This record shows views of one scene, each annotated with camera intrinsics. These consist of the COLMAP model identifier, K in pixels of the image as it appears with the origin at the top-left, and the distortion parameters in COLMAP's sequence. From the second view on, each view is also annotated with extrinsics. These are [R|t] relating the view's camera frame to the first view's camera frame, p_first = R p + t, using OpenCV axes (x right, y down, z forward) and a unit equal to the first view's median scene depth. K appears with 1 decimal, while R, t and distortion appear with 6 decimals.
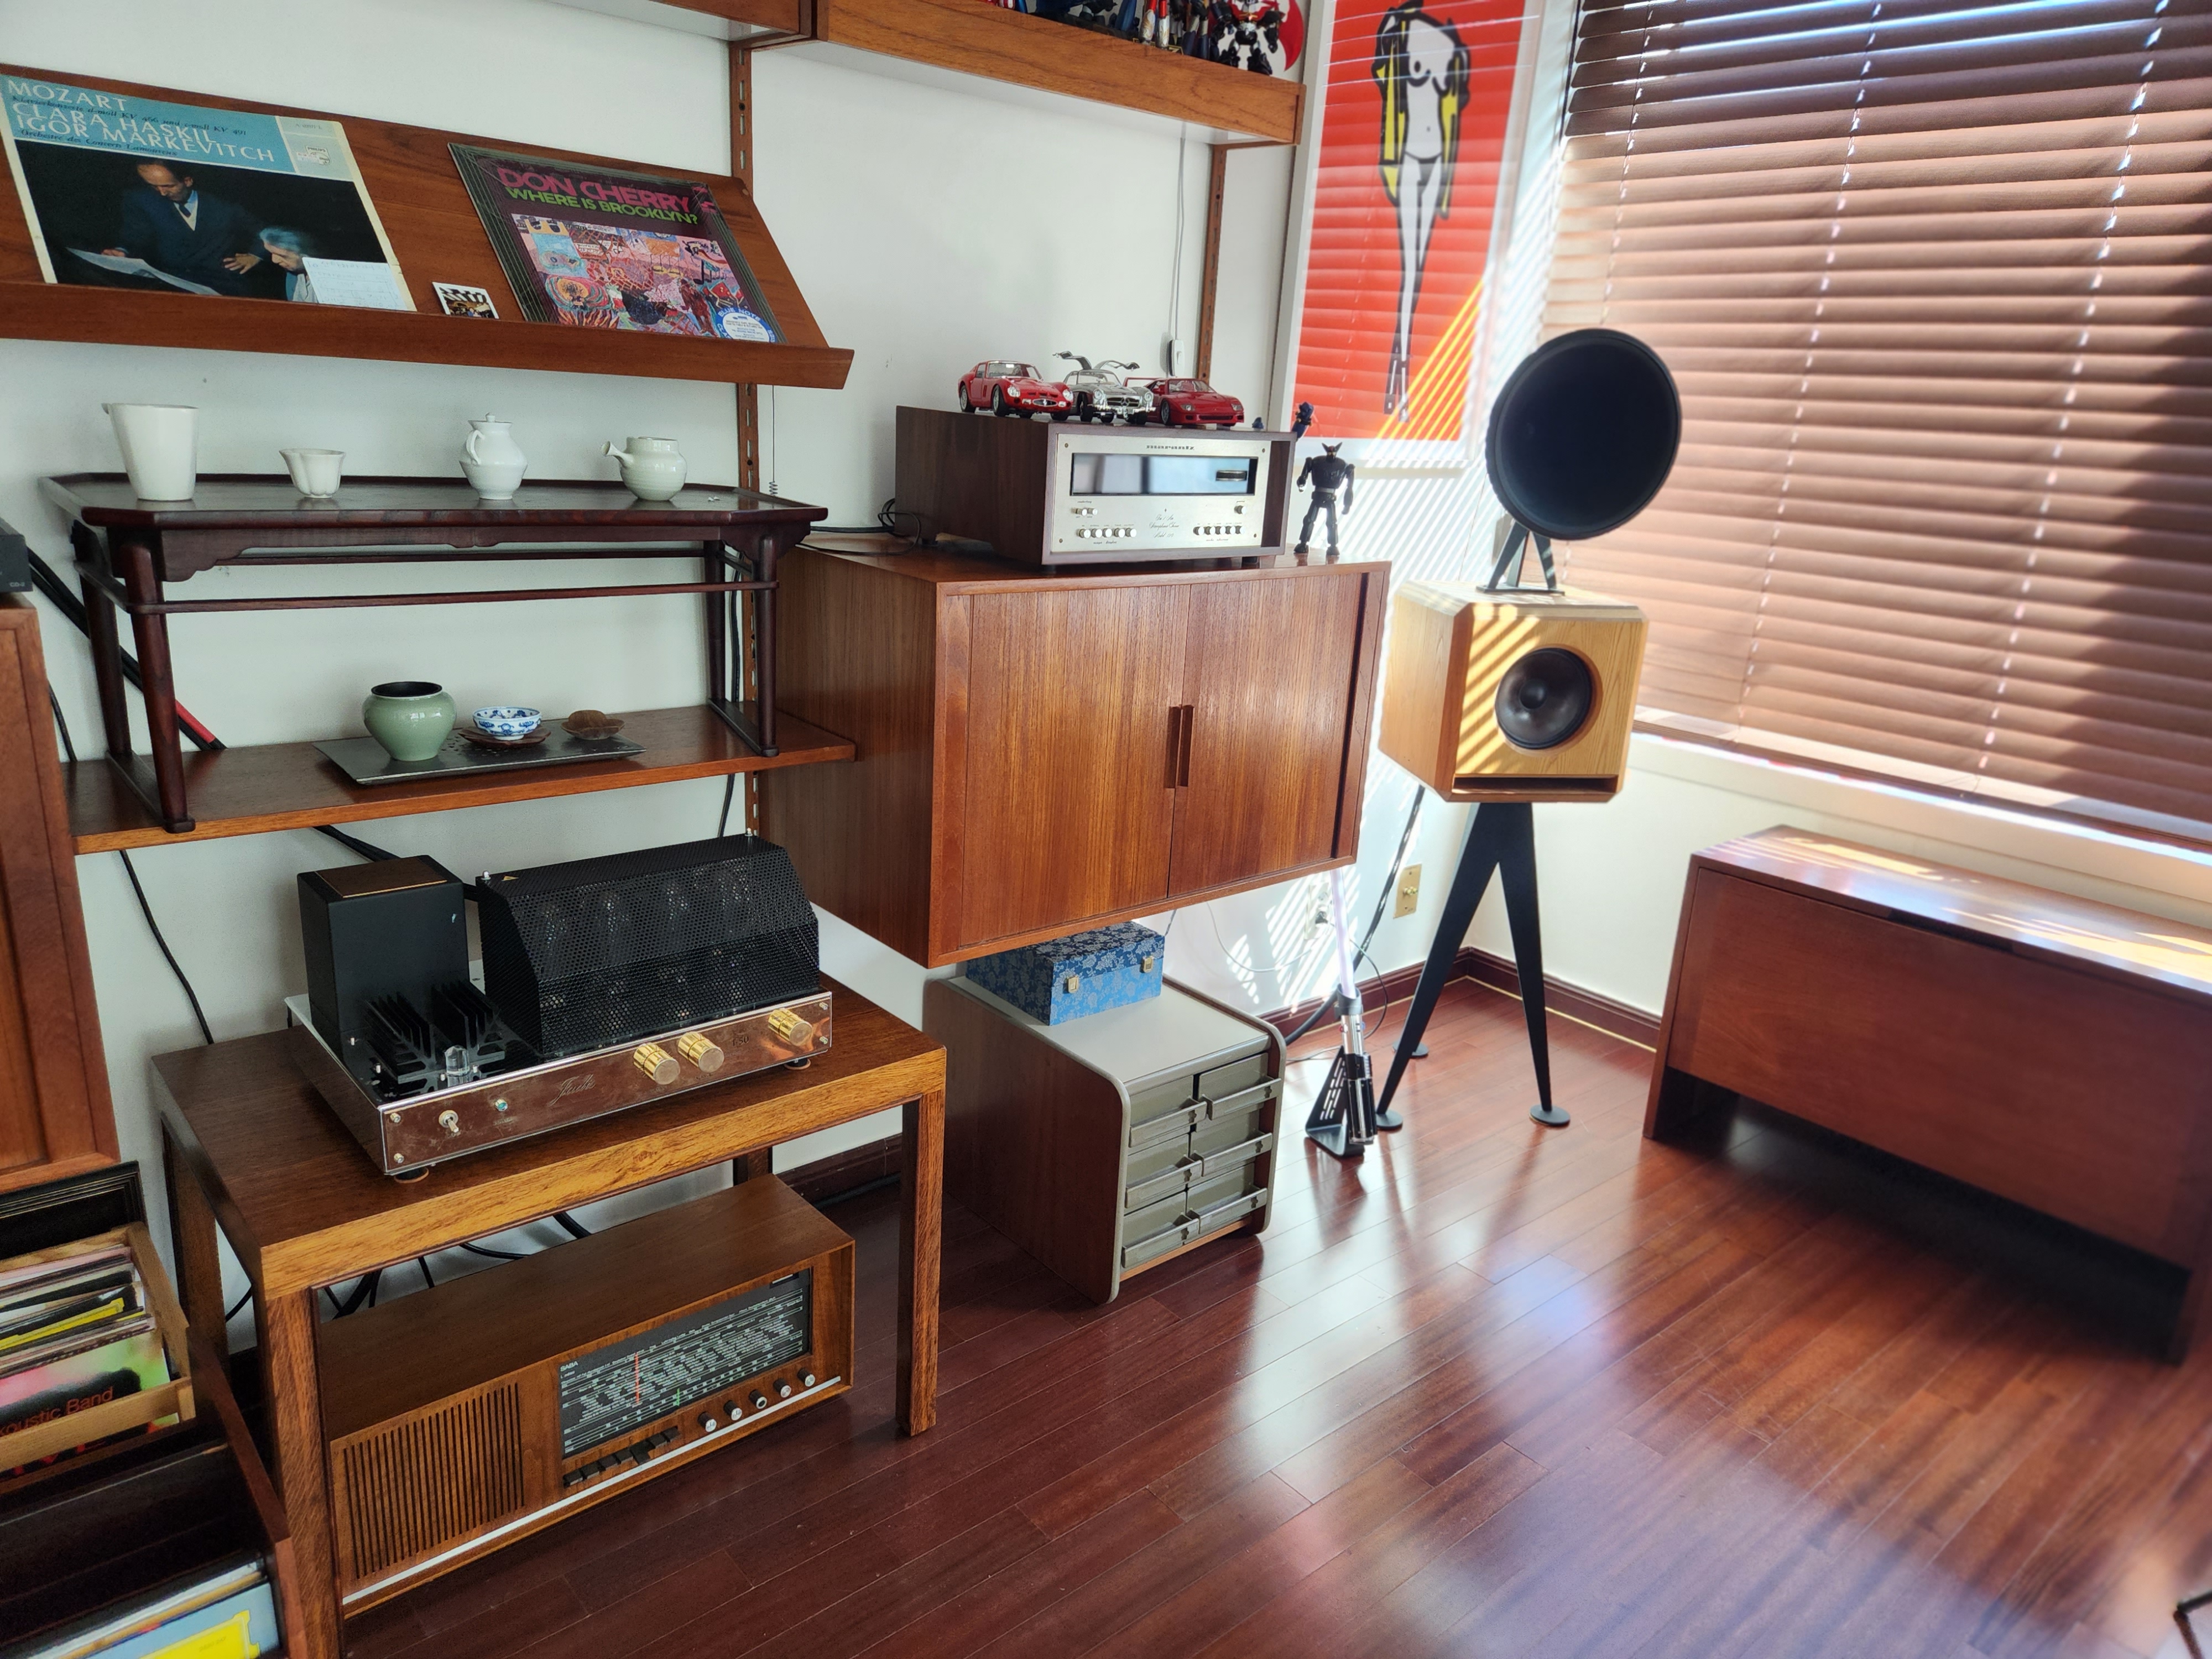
lens RADIAL K [[1484.6, 0, 1126.1], [0, 1484.6, 842.0], [0, 0, 1]] dist [0.084935, -0.069752]
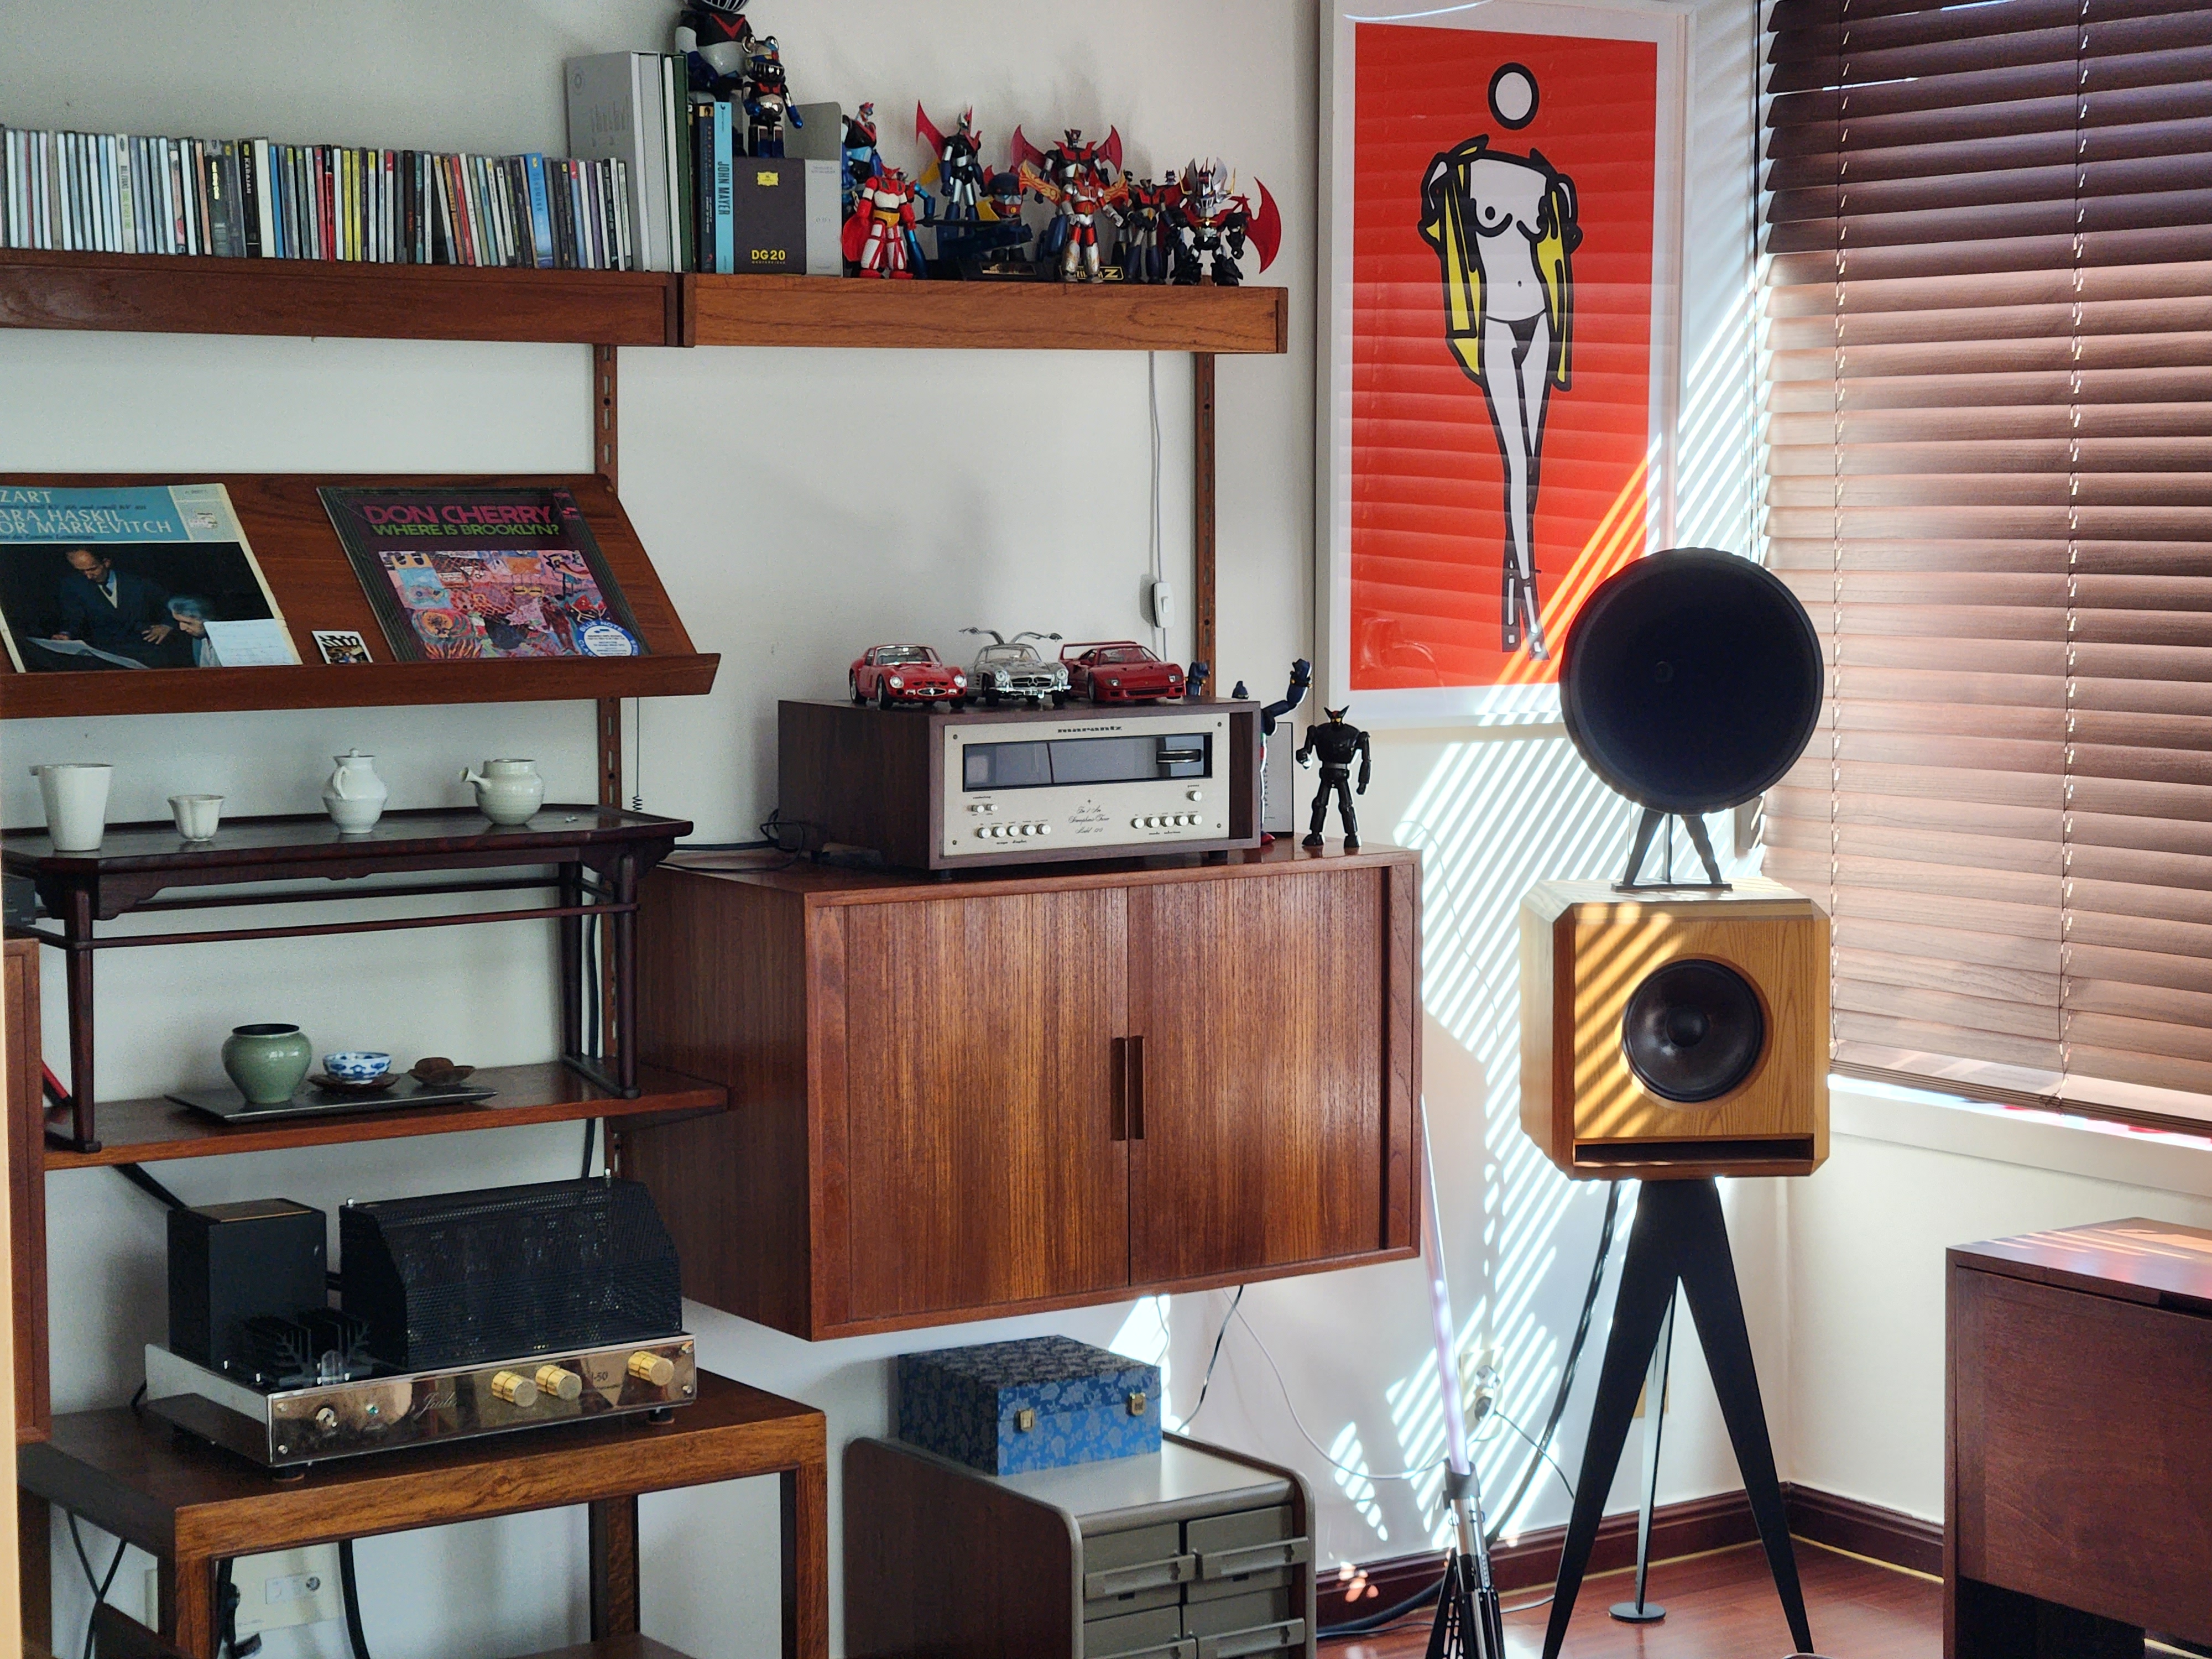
lens RADIAL K [[4277.8, 0, 1122.5], [0, 4277.8, 863.5], [0, 0, 1]] dist [-0.039445, 0.000000]
pose [[0.989925, -0.051715, -0.131813, 0.366356], [0.023500, 0.978011, -0.207223, 0.316629], [0.139631, 0.202038, 0.969373, -1.351534]]
